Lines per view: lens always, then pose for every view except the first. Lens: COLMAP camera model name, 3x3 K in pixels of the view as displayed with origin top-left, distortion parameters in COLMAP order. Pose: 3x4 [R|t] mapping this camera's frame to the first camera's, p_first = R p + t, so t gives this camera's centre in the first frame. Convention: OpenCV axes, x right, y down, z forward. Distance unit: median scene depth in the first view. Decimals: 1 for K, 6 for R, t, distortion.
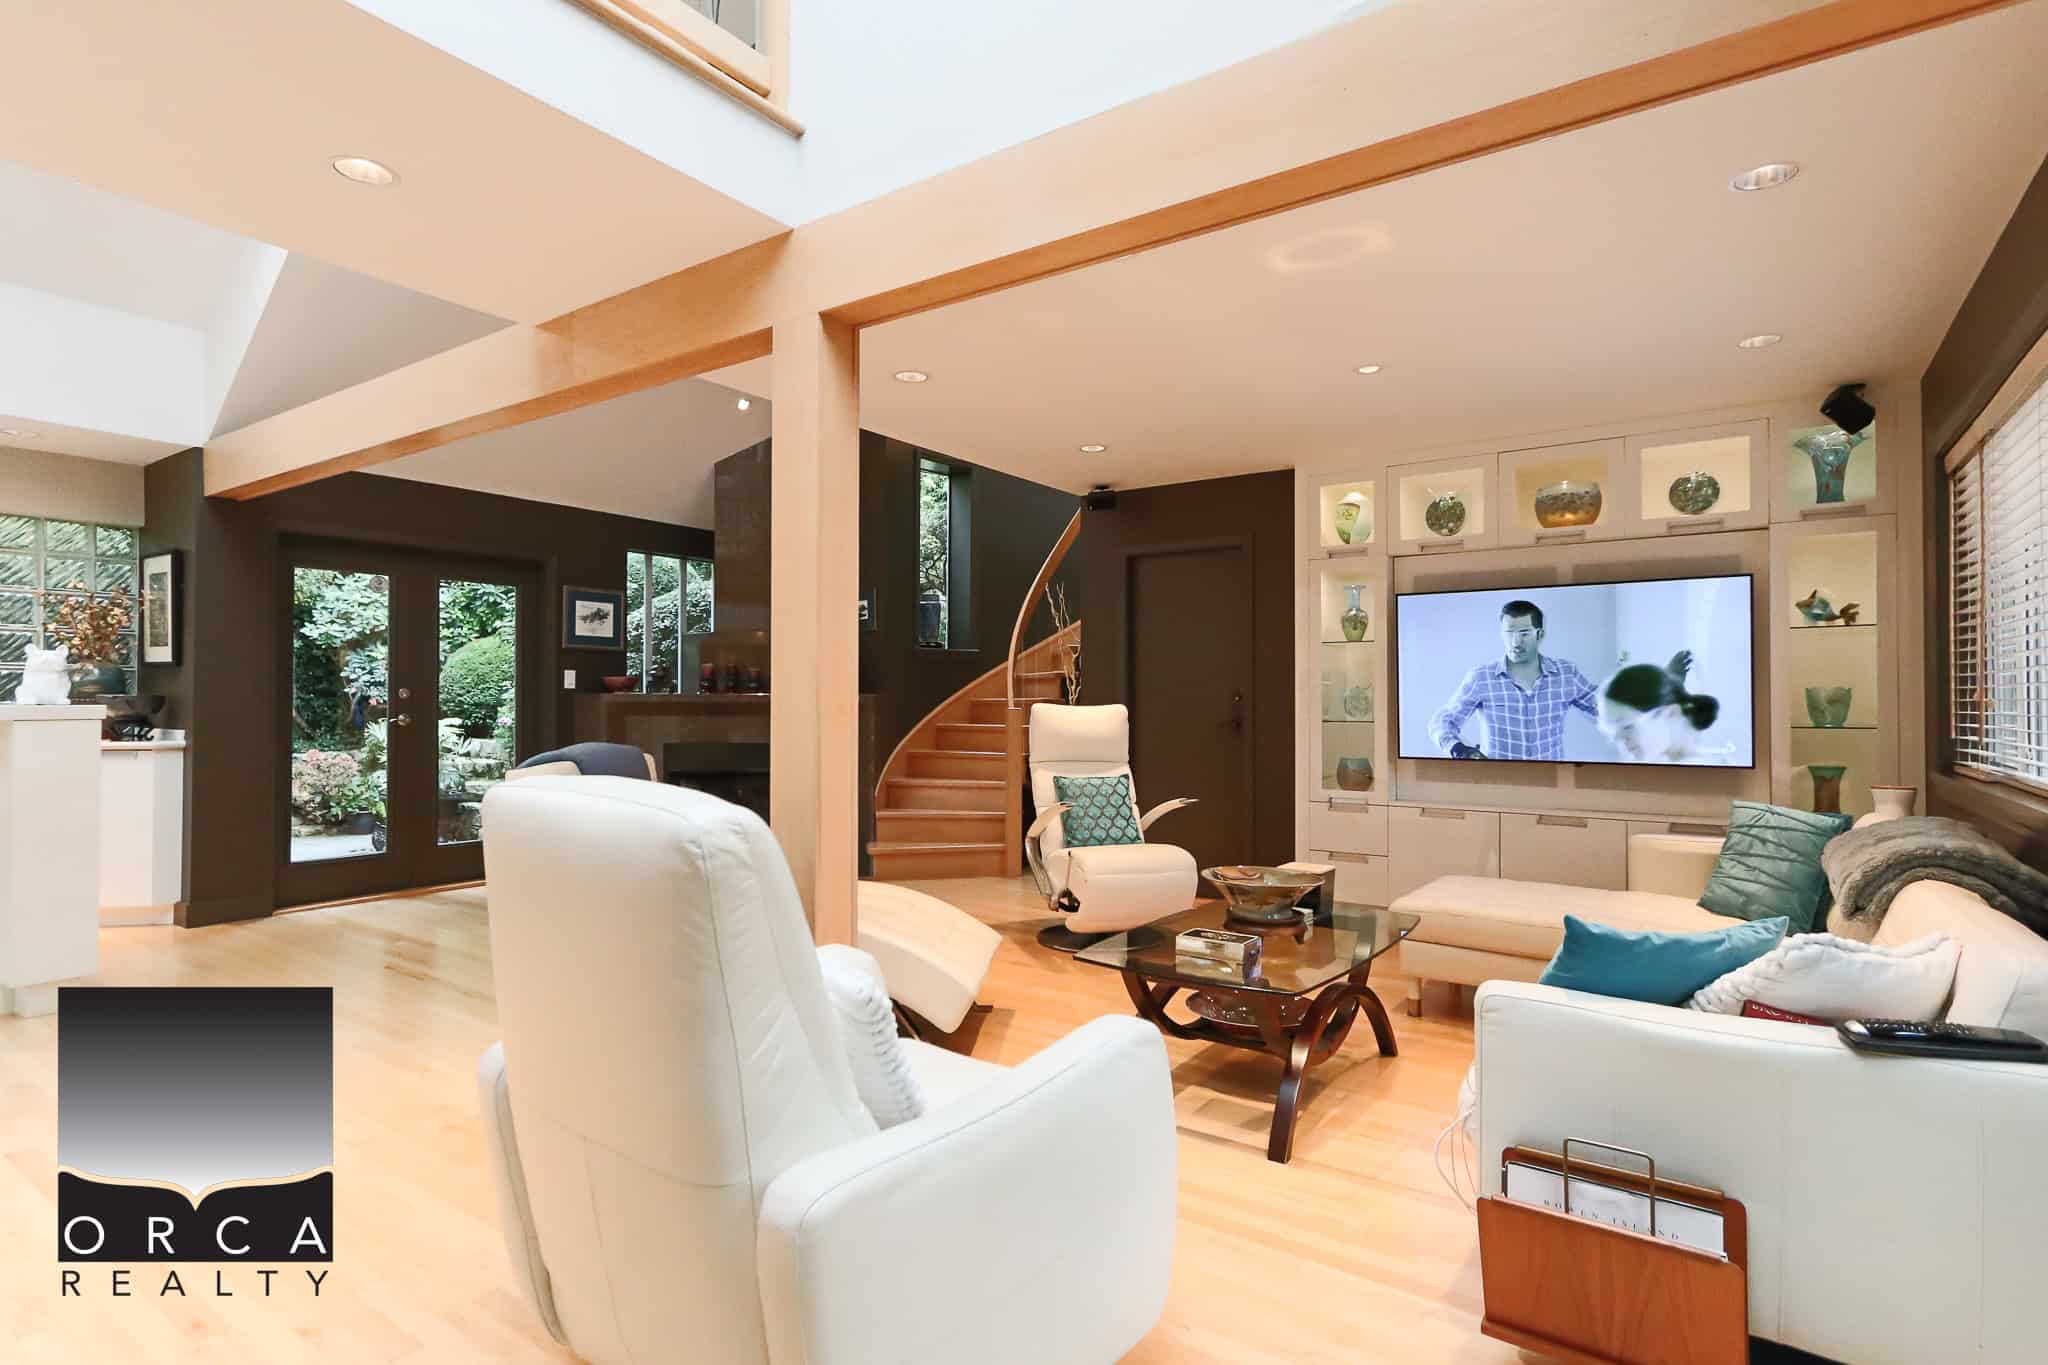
lens RADIAL K [[1034.4, 0, 1024.7], [0, 1034.4, 687.6], [0, 0, 1]] dist [0.003630, 0.000367]
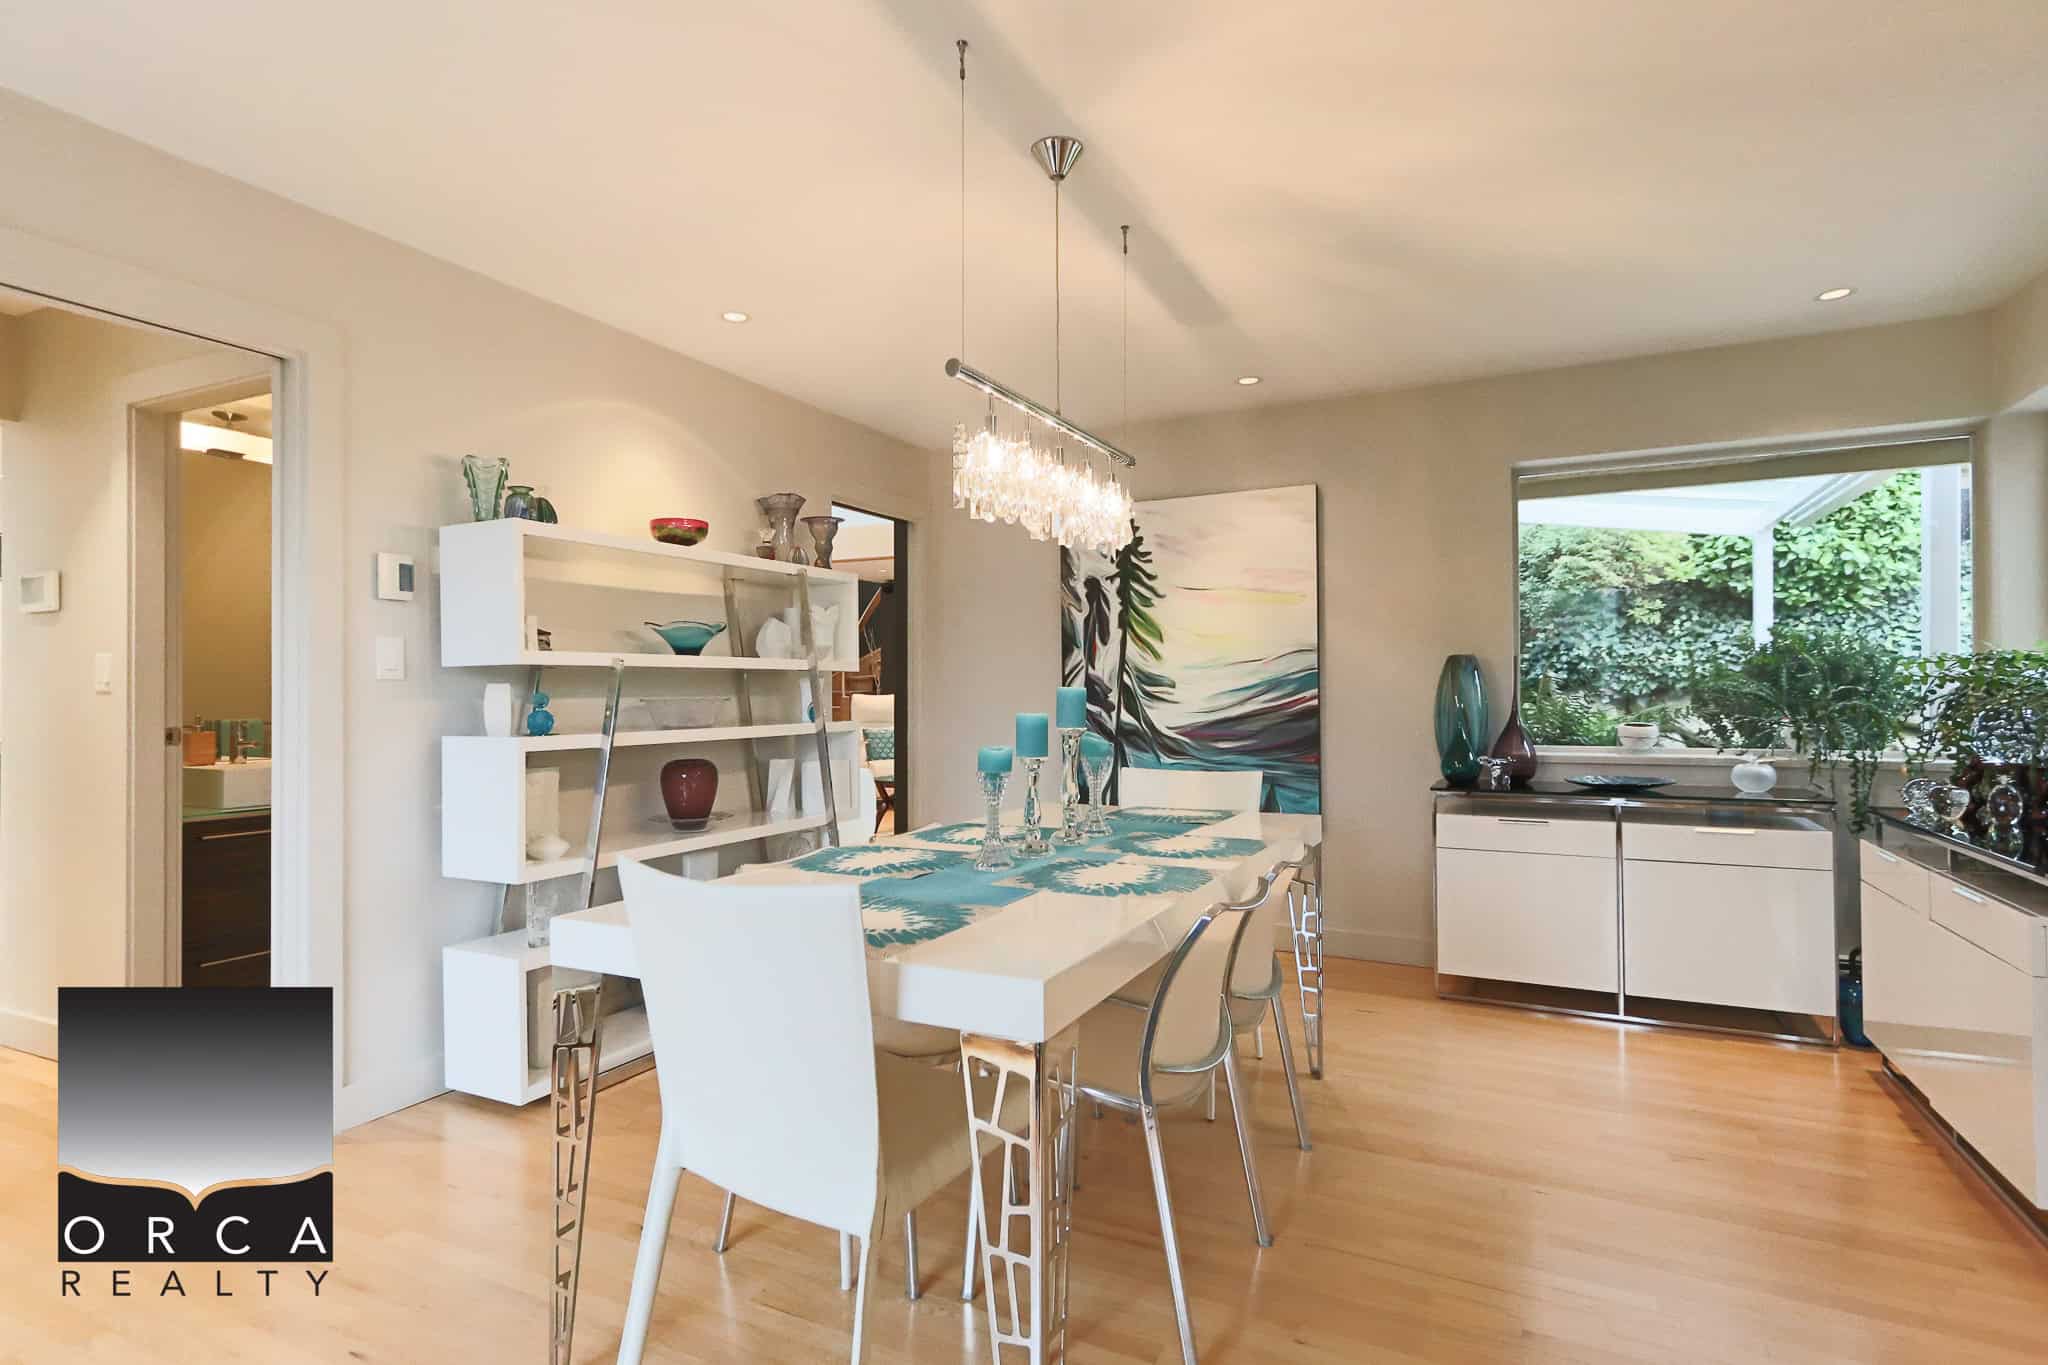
lens RADIAL K [[1034.4, 0, 1024.1], [0, 1034.4, 685.1], [0, 0, 1]] dist [0.003630, 0.000367]
pose [[0.987574, 0.000848, 0.157151, 0.017413], [-0.001798, 0.999981, 0.005901, -0.013790], [-0.157143, -0.006110, 0.987557, -0.918602]]
